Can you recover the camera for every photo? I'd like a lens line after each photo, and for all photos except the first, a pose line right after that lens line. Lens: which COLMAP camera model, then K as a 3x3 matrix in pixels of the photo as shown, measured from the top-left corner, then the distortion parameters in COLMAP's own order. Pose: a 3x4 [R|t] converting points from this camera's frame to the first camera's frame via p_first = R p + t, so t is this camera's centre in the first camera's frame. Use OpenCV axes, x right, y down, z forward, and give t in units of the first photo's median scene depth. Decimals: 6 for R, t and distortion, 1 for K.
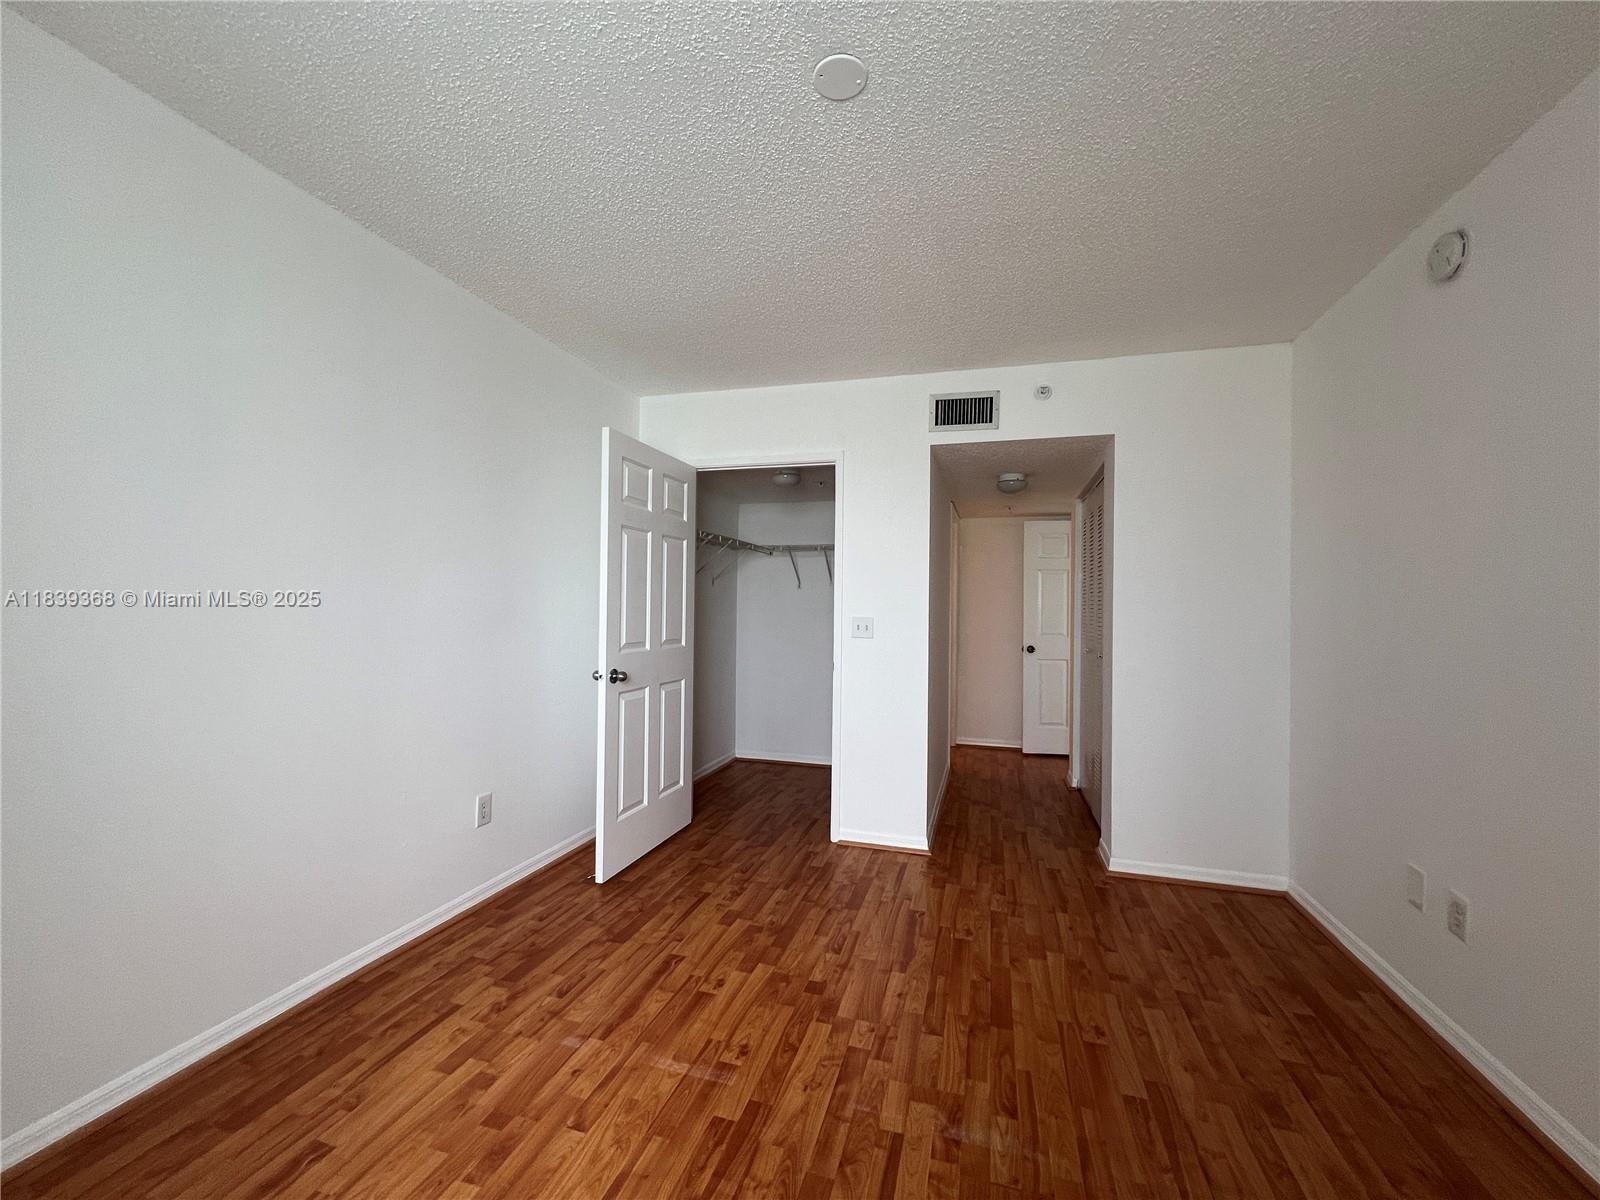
lens RADIAL K [[642.2, 0, 799.5], [0, 642.2, 604.5], [0, 0, 1]] dist [-0.003877, 0.001219]
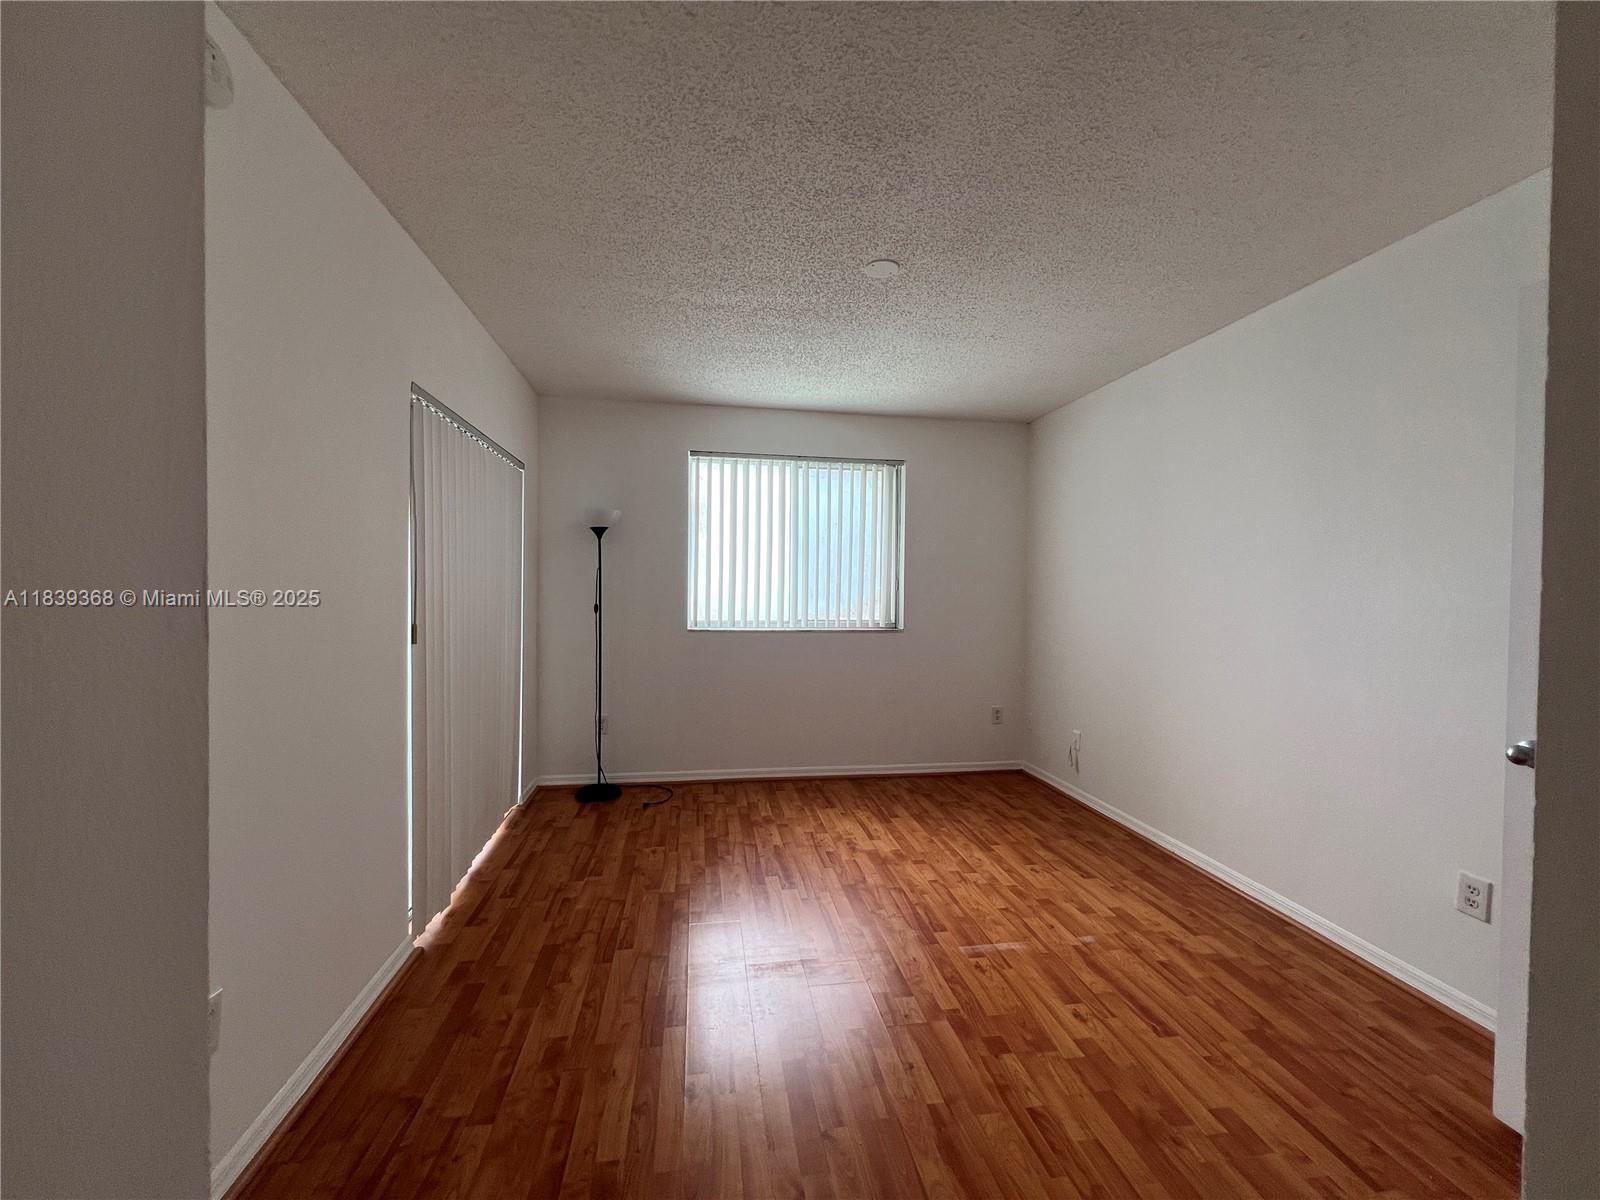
lens RADIAL K [[642.2, 0, 798.7], [0, 642.2, 596.0], [0, 0, 1]] dist [-0.003877, 0.001219]
pose [[-0.903684, -0.019653, -0.427749, 0.681509], [-0.020598, 0.999785, -0.002418, -0.004043], [0.427705, 0.006626, -0.903894, 1.745144]]
